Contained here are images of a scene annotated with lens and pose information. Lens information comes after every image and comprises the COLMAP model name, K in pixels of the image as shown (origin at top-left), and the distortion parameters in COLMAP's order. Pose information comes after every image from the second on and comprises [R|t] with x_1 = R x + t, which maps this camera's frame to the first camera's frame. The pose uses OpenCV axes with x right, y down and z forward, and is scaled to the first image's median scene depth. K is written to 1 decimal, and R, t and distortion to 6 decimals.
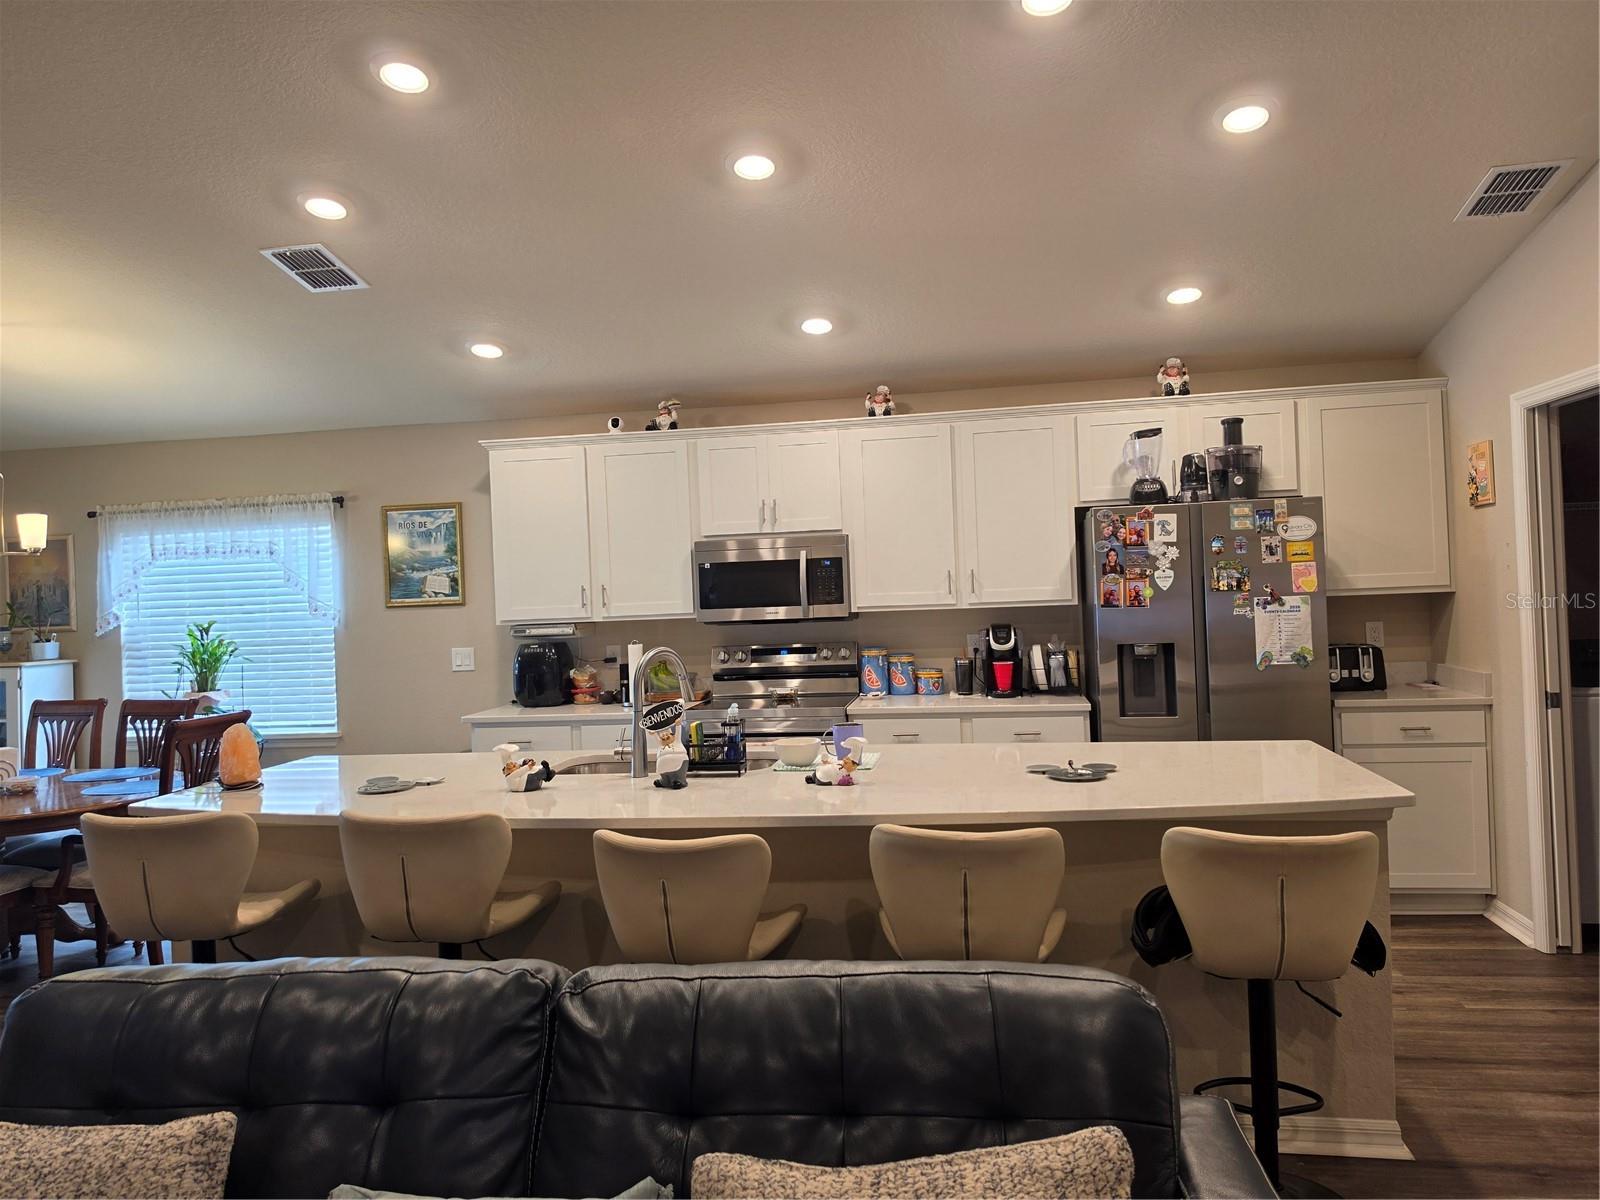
lens RADIAL K [[1145.3, 0, 800.0], [0, 1145.3, 600.0], [0, 0, 1]] dist [0.007682, 0.002316]
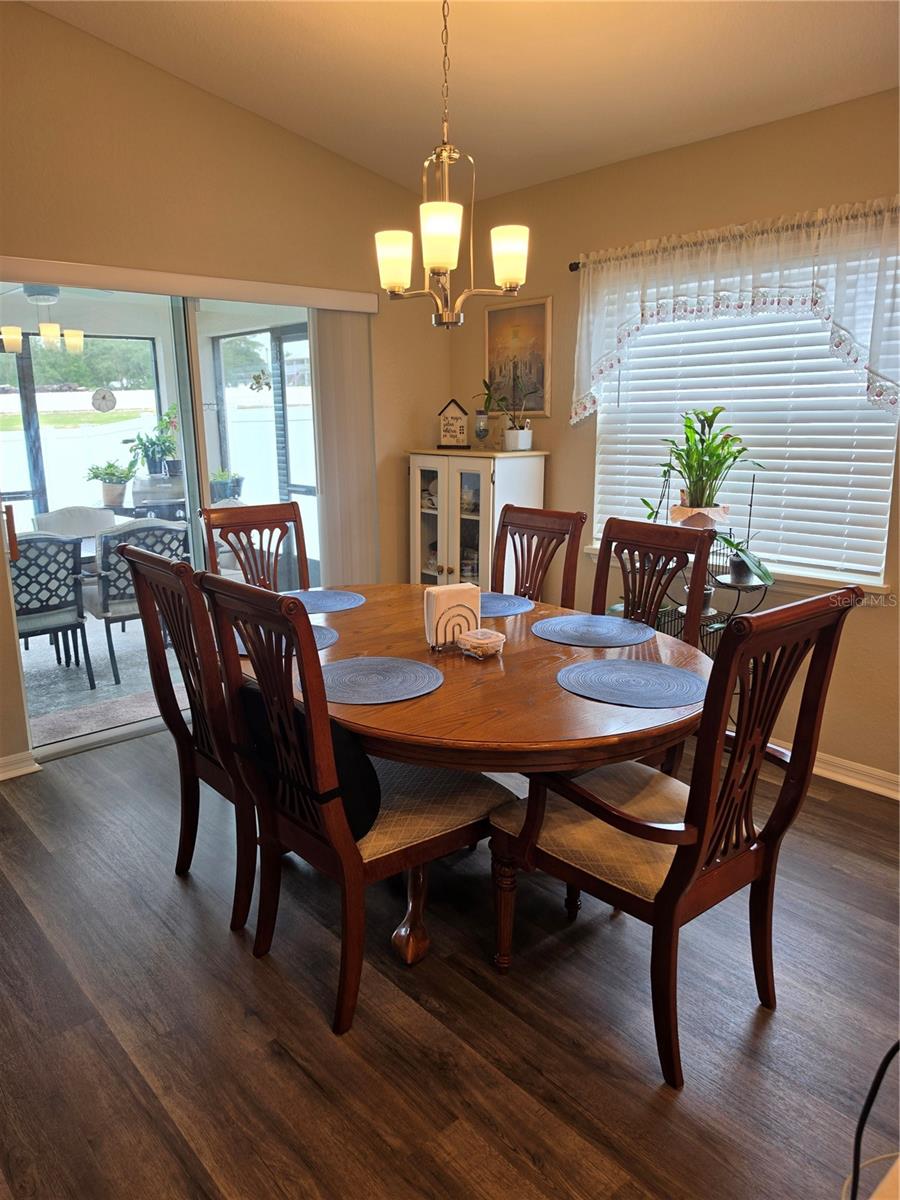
lens RADIAL K [[859.0, 0, 450.0], [0, 859.0, 600.0], [0, 0, 1]] dist [0.007682, 0.002316]
pose [[0.789909, 0.155064, -0.593295, -0.302755], [-0.019414, 0.973340, 0.228545, 0.015406], [0.612917, -0.169011, 0.771860, 0.460534]]
